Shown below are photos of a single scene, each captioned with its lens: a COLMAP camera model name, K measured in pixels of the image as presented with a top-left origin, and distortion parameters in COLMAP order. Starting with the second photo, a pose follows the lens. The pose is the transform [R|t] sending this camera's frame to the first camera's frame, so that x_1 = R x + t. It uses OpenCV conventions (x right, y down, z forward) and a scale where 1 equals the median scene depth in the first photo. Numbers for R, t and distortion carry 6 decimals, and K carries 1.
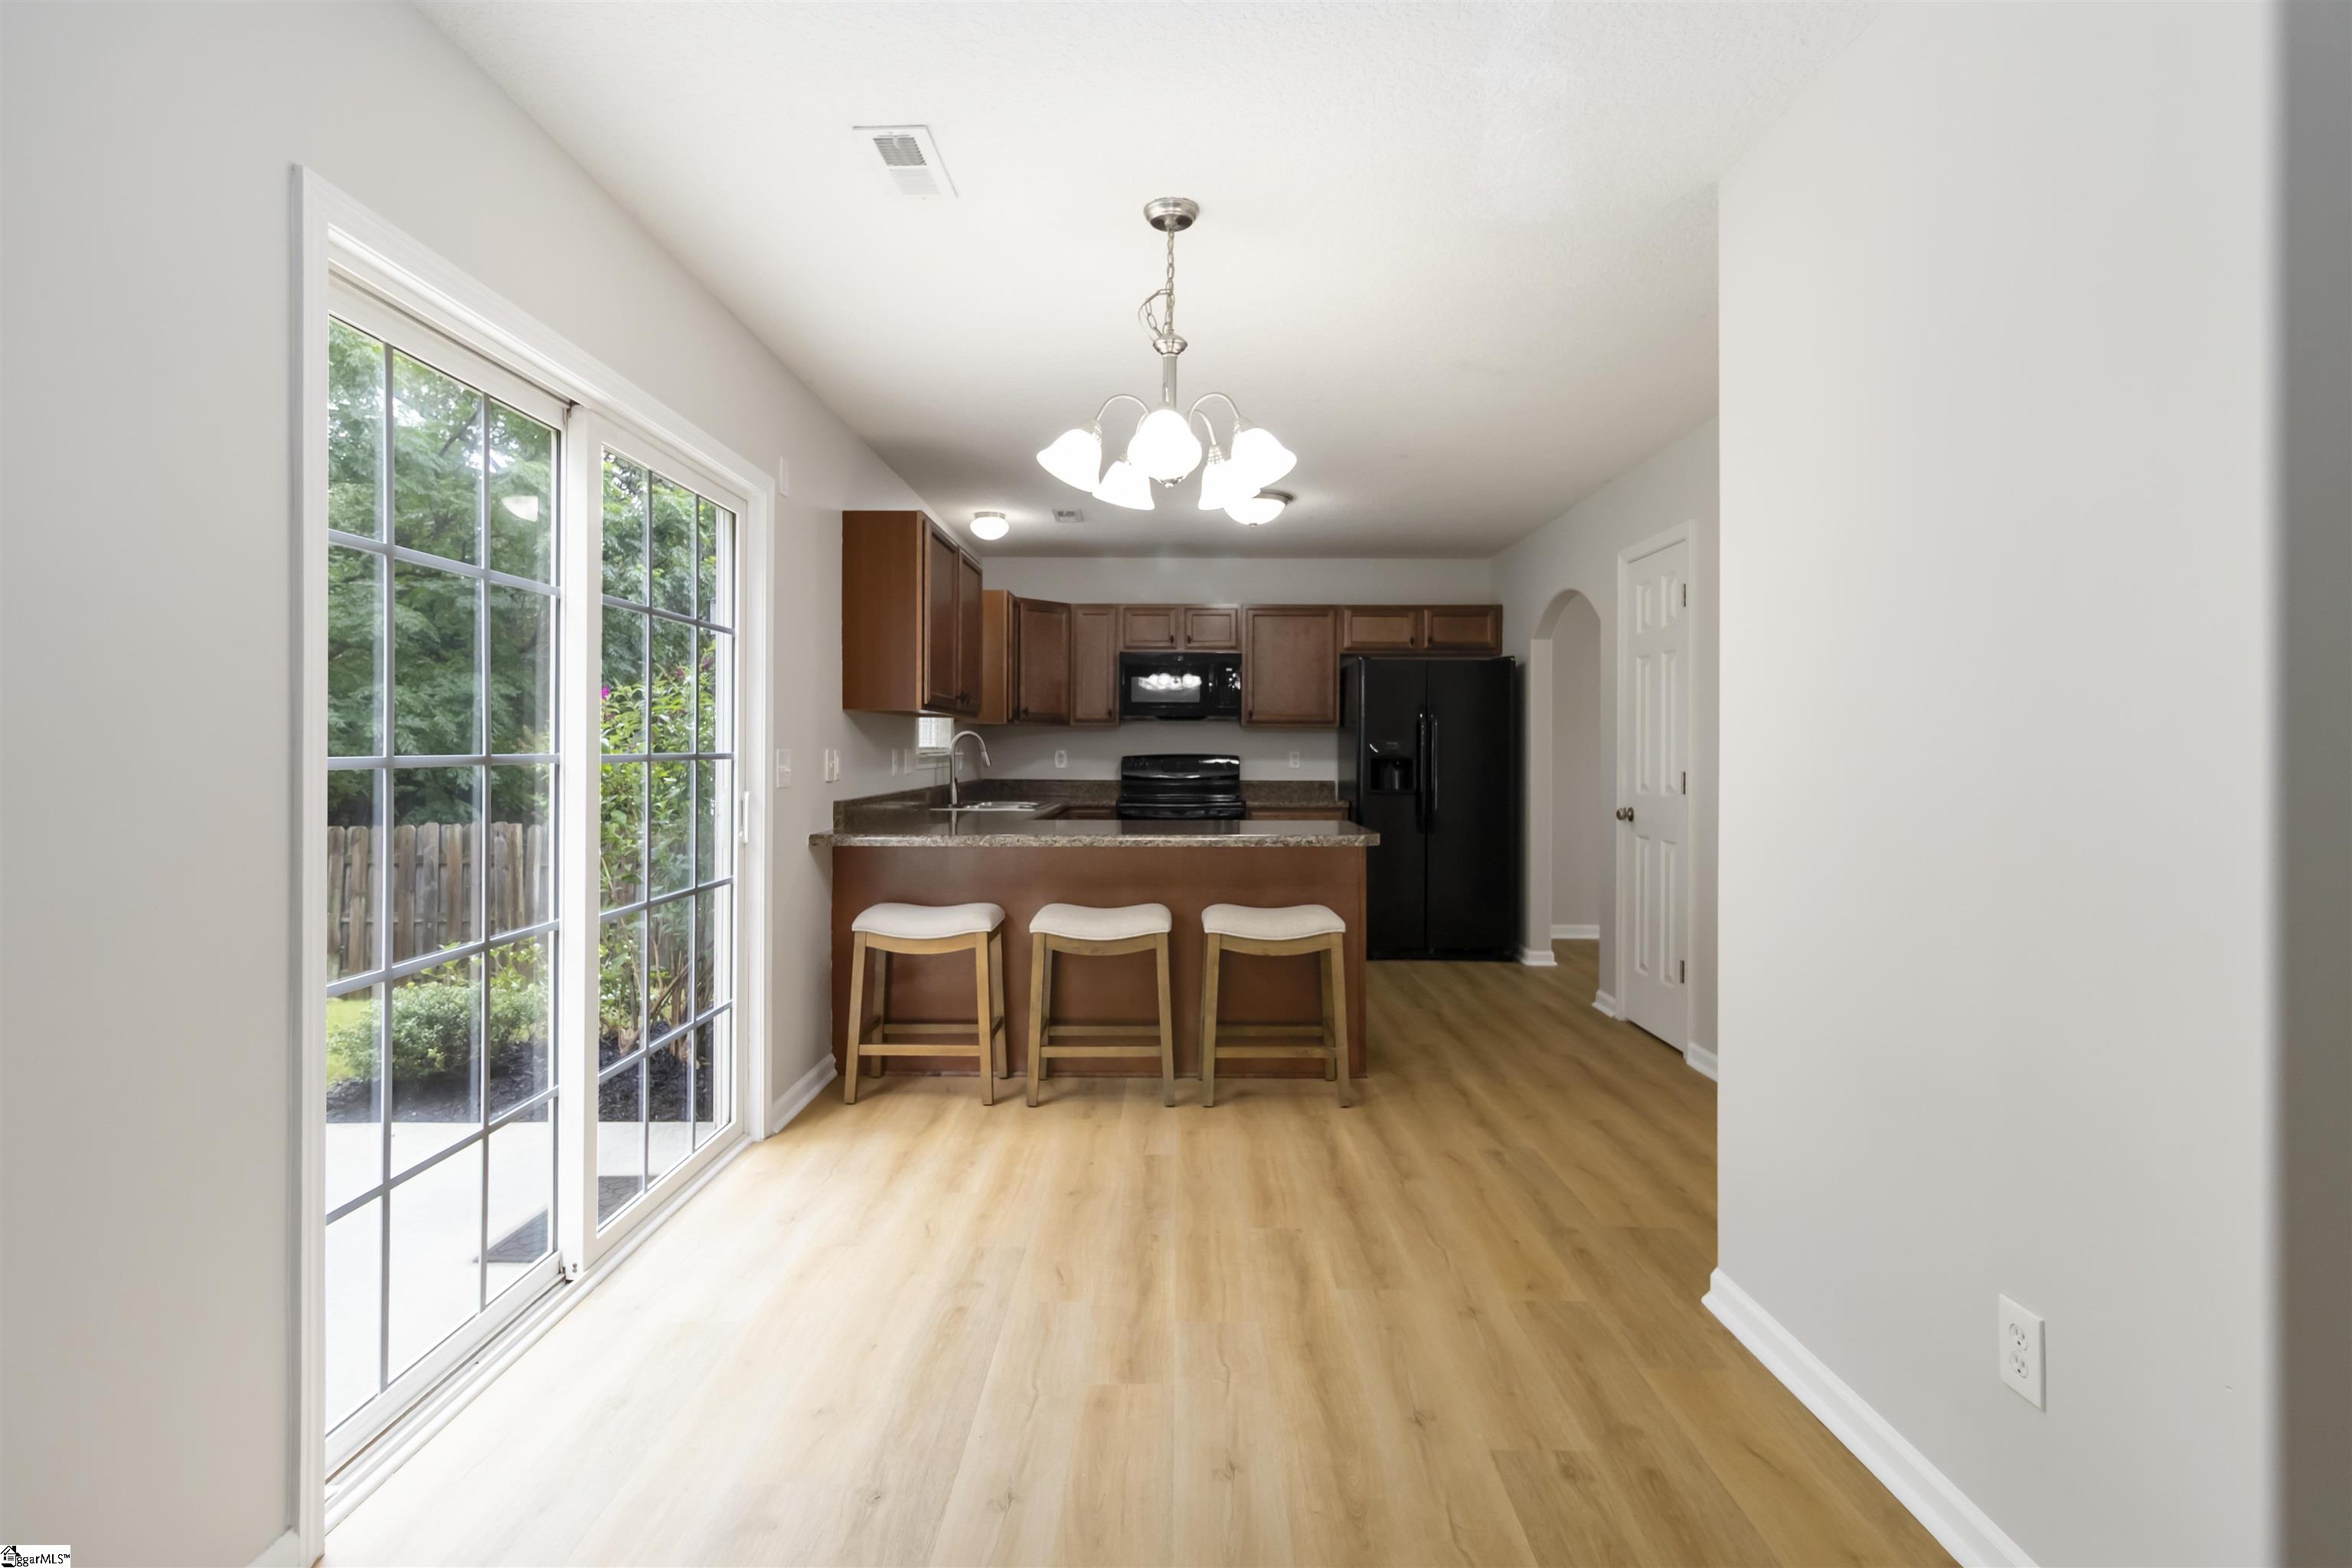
lens RADIAL K [[1125.1, 0, 1163.9], [0, 1125.1, 745.6], [0, 0, 1]] dist [-0.000195, 0.000093]
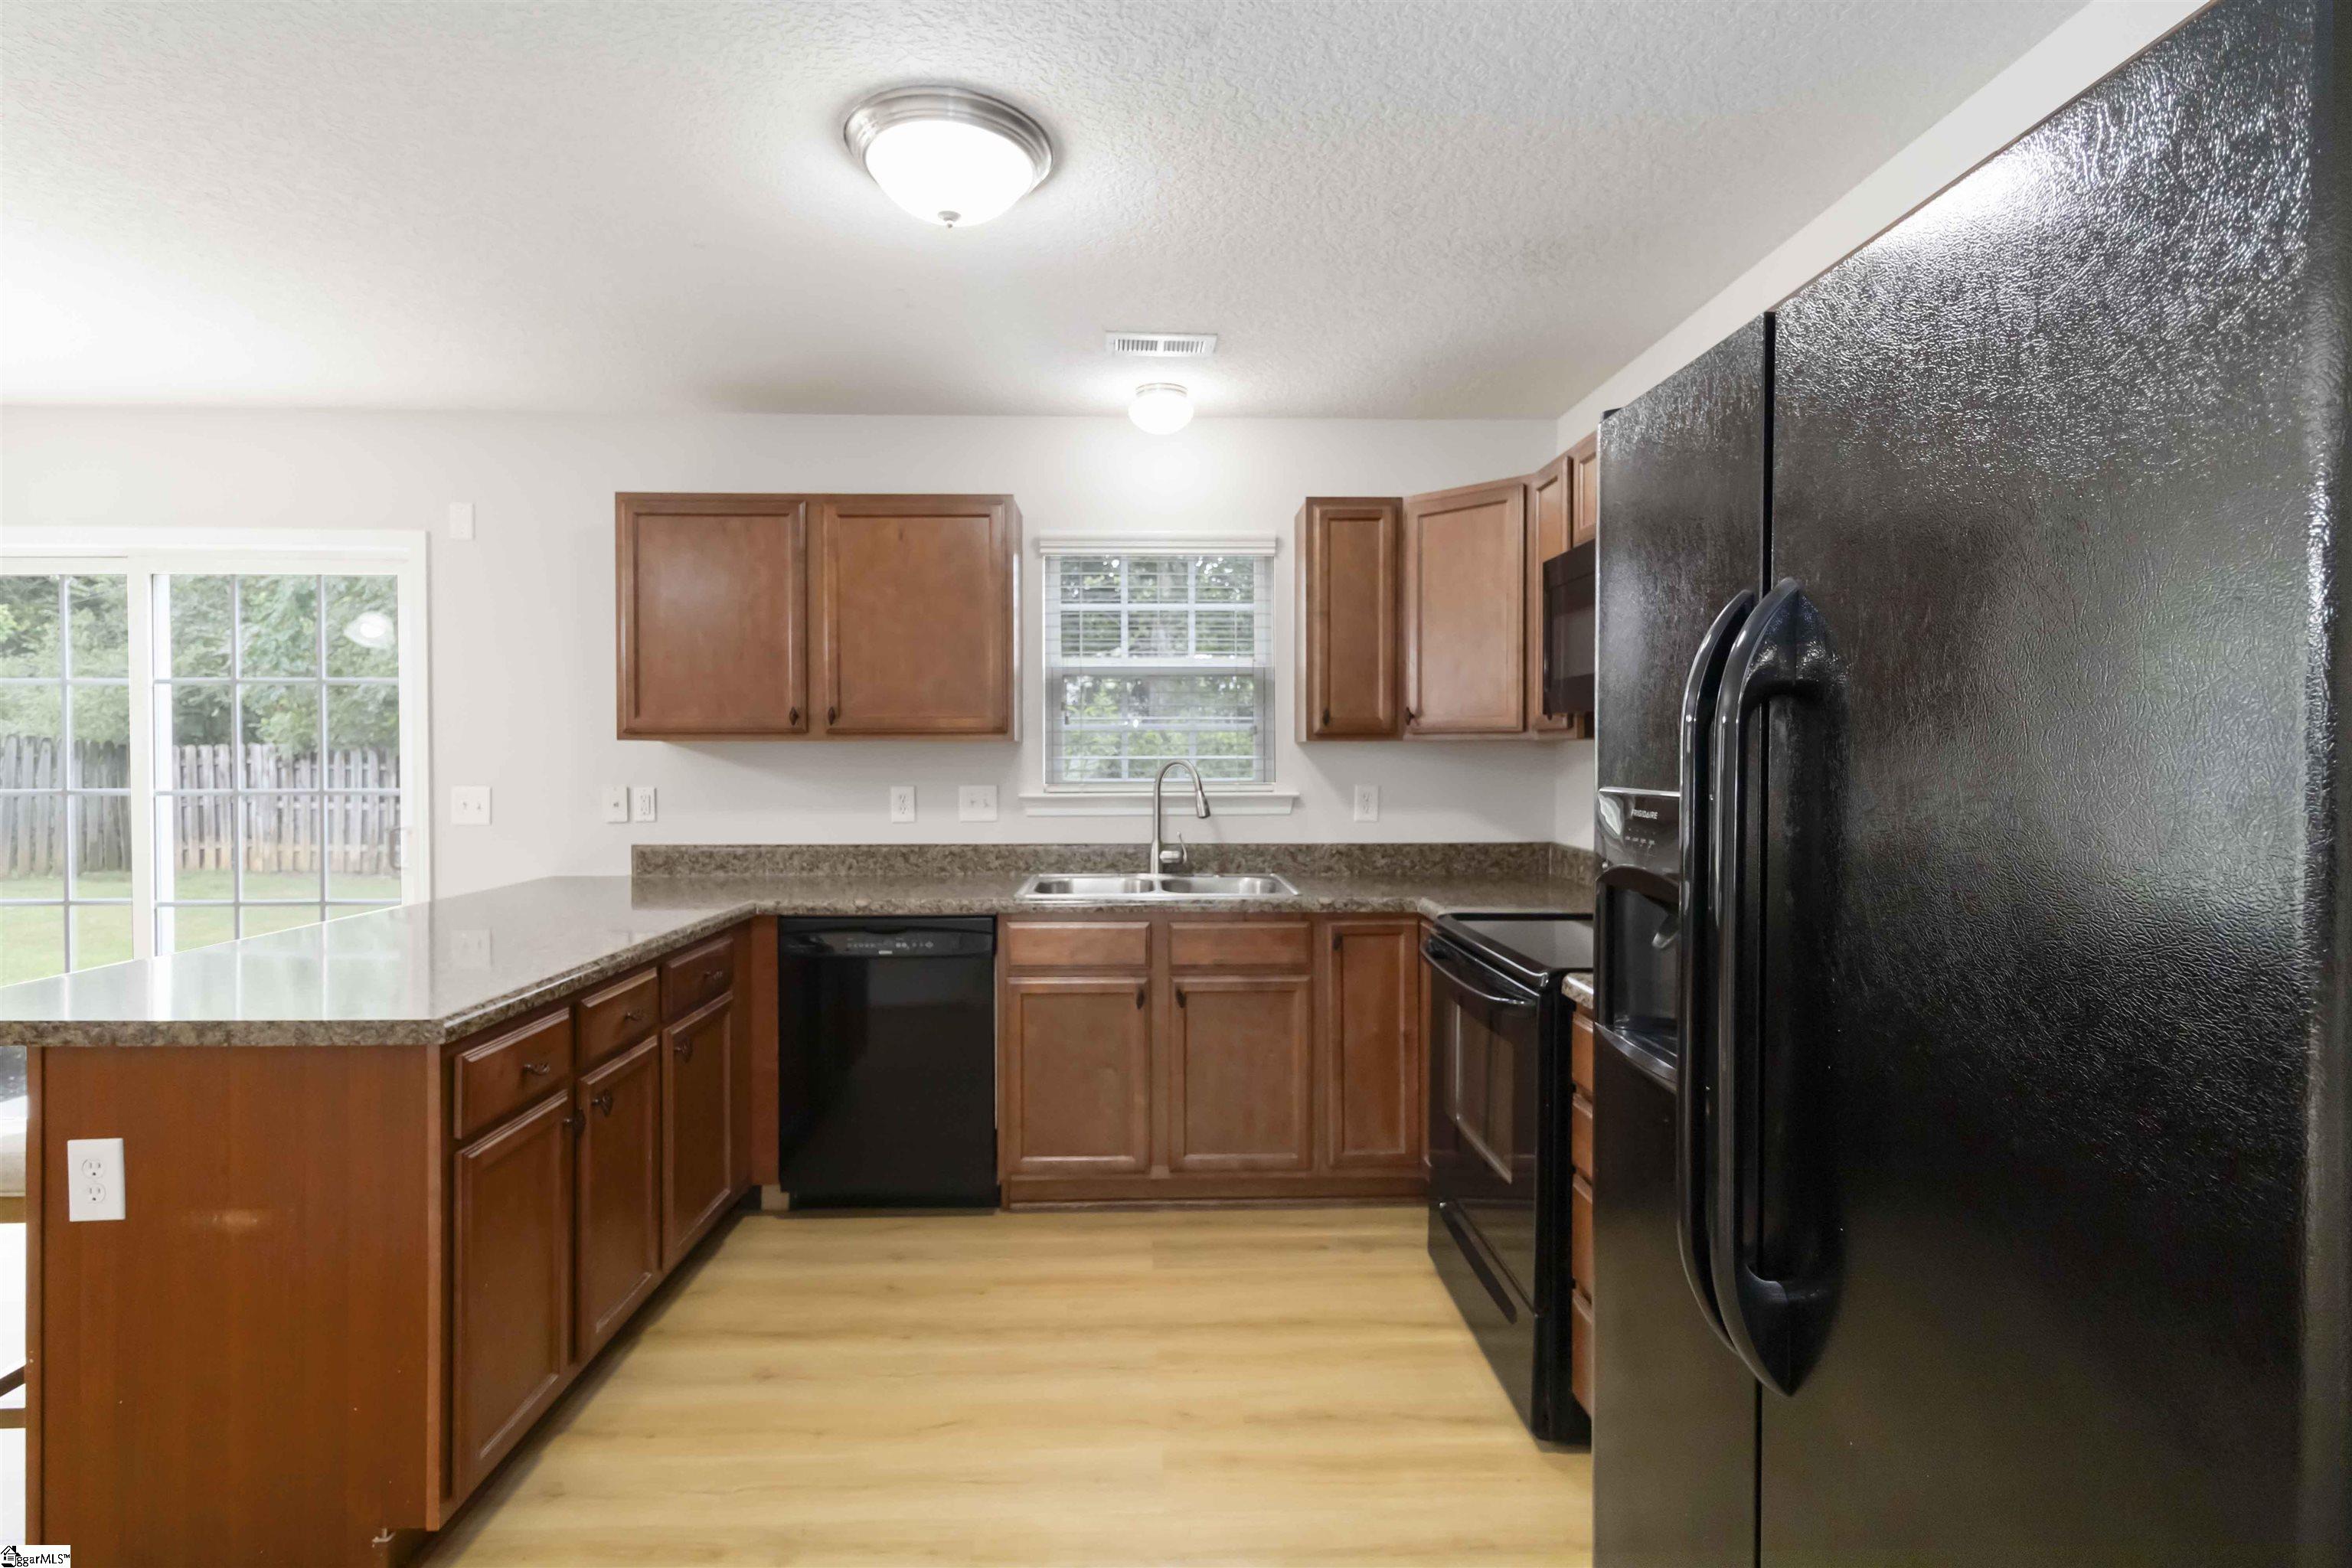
lens RADIAL K [[1085.5, 0, 1176.4], [0, 1085.5, 774.4], [0, 0, 1]] dist [0.001725, -0.000129]
pose [[0.047043, 0.015838, -0.998767, 0.384874], [0.003114, 0.999867, 0.016002, -0.012218], [0.998888, -0.003863, 0.046988, 0.906582]]
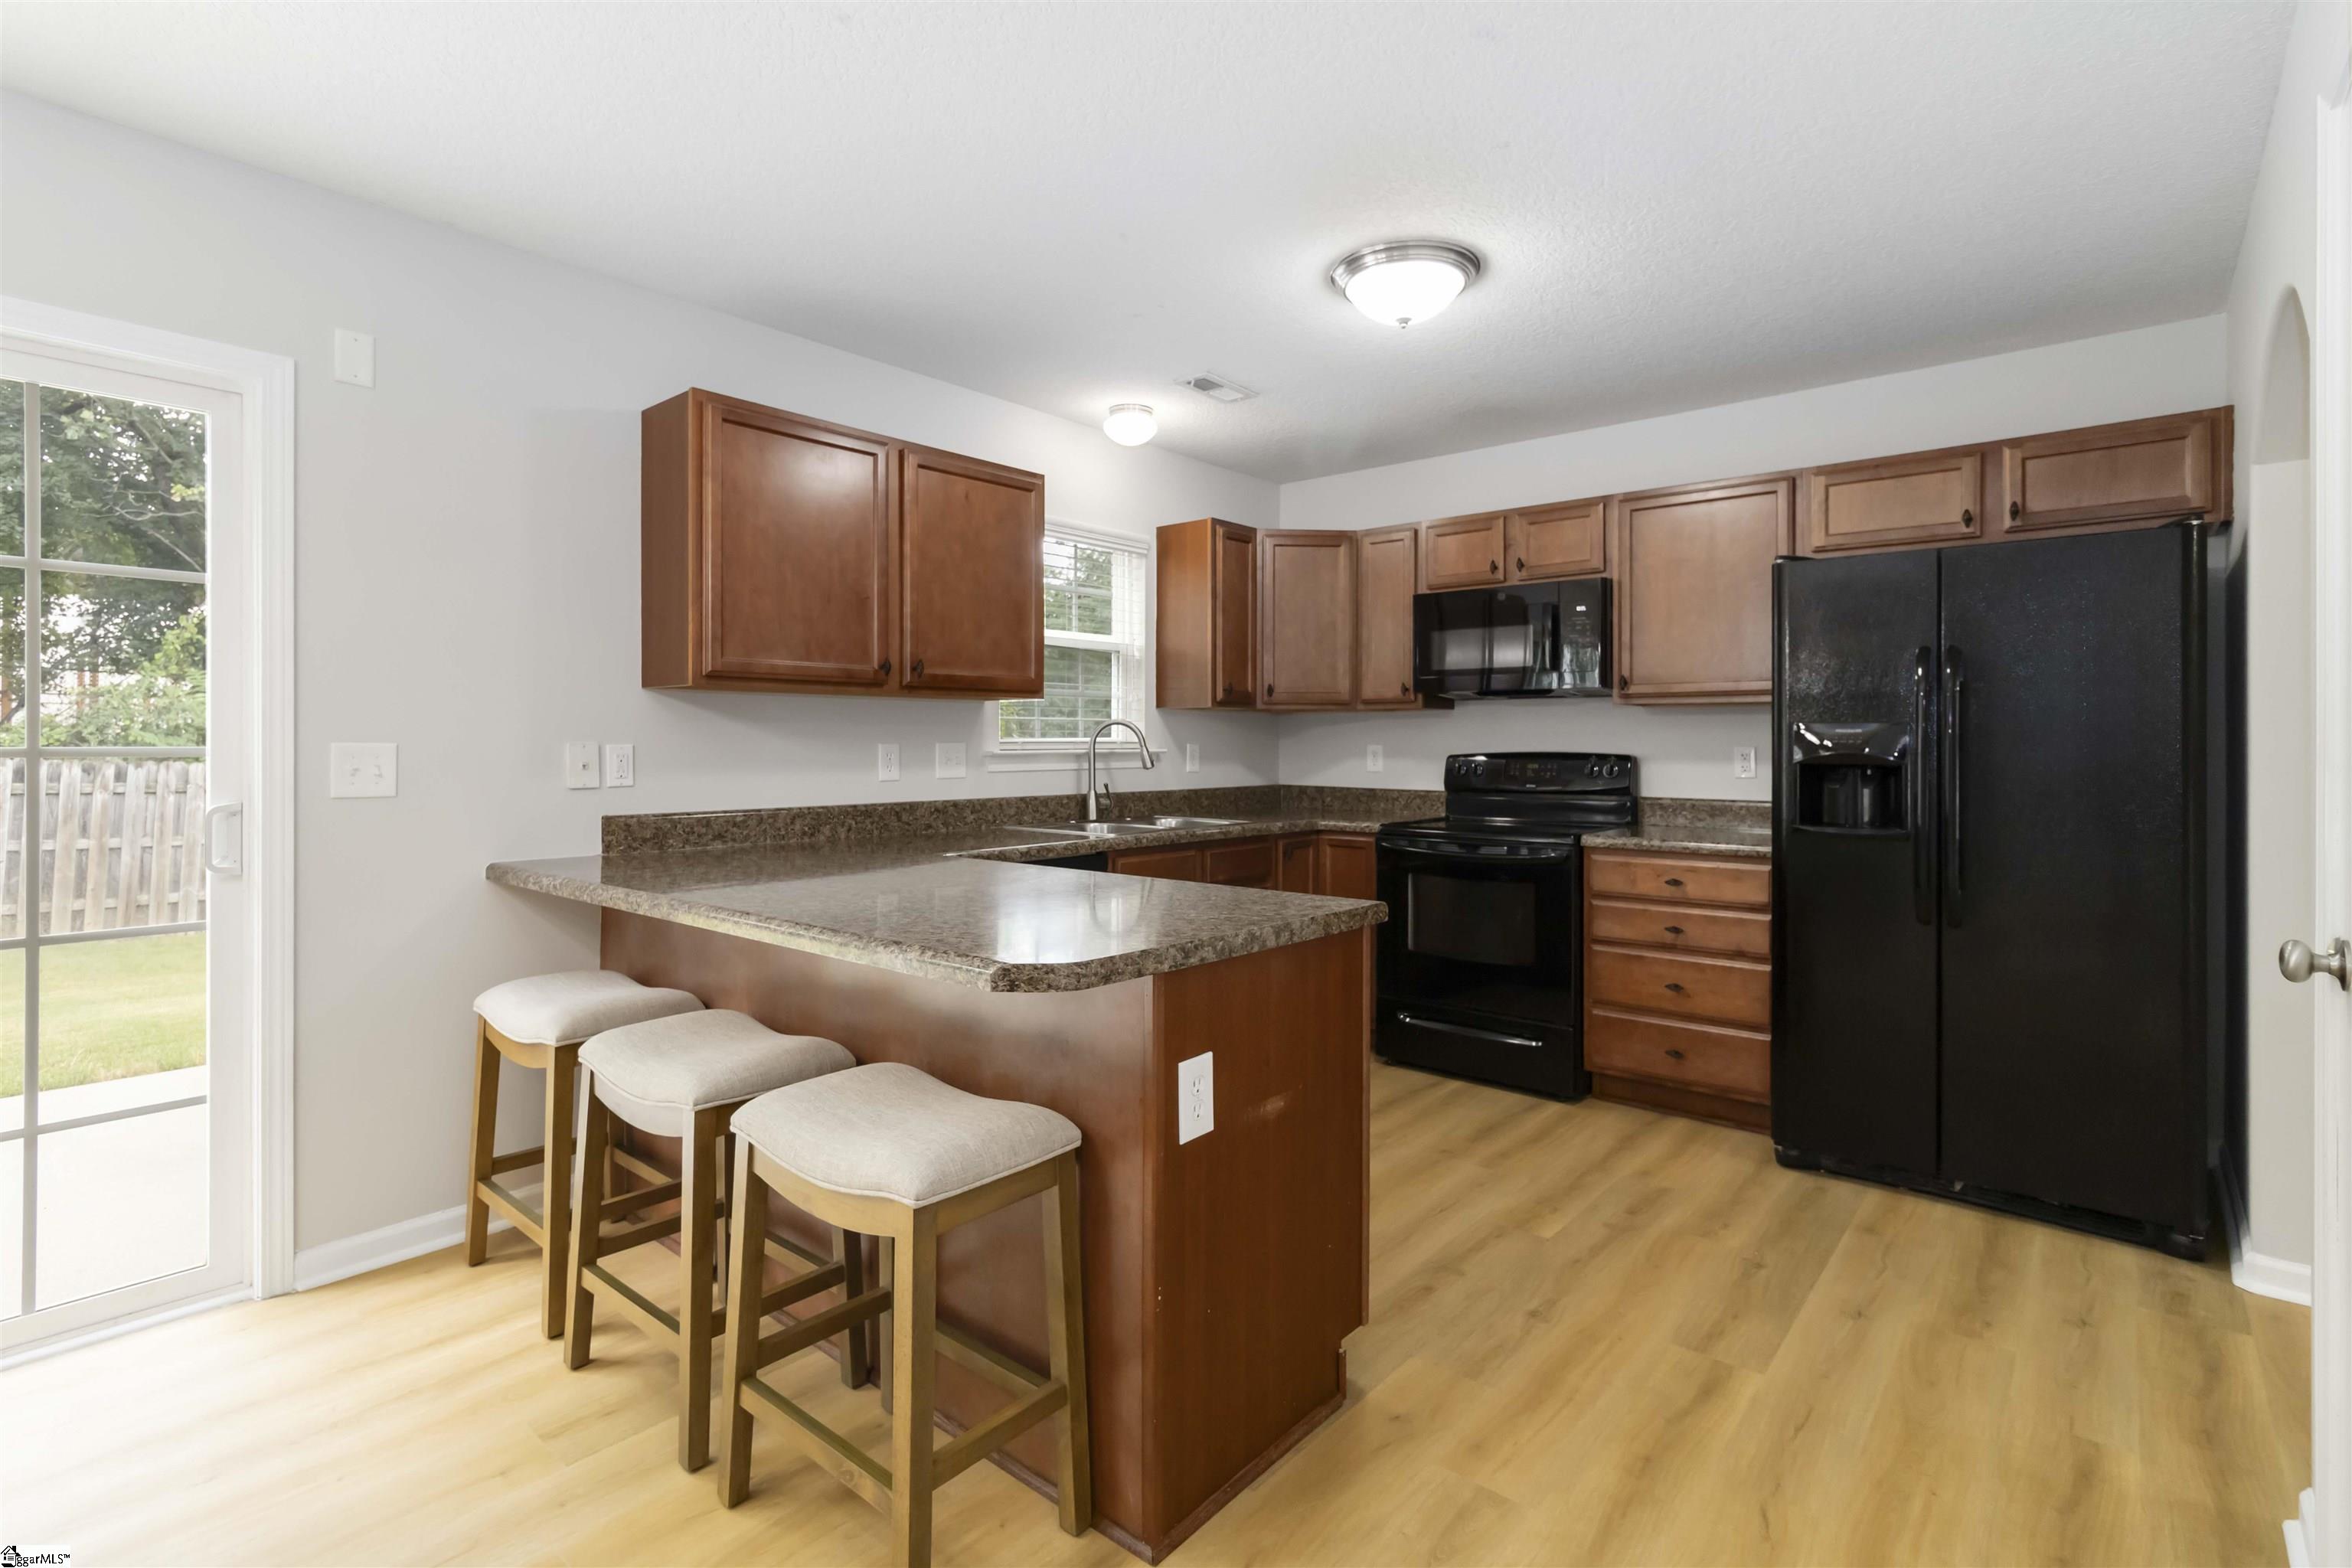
lens RADIAL K [[1099.0, 0, 1166.3], [0, 1099.0, 743.8], [0, 0, 1]] dist [0.002195, 0.000583]
pose [[0.766790, -0.000533, -0.641897, 0.279365], [0.001531, 0.999998, 0.000999, 0.002447], [0.641896, -0.001749, 0.766790, 0.451538]]
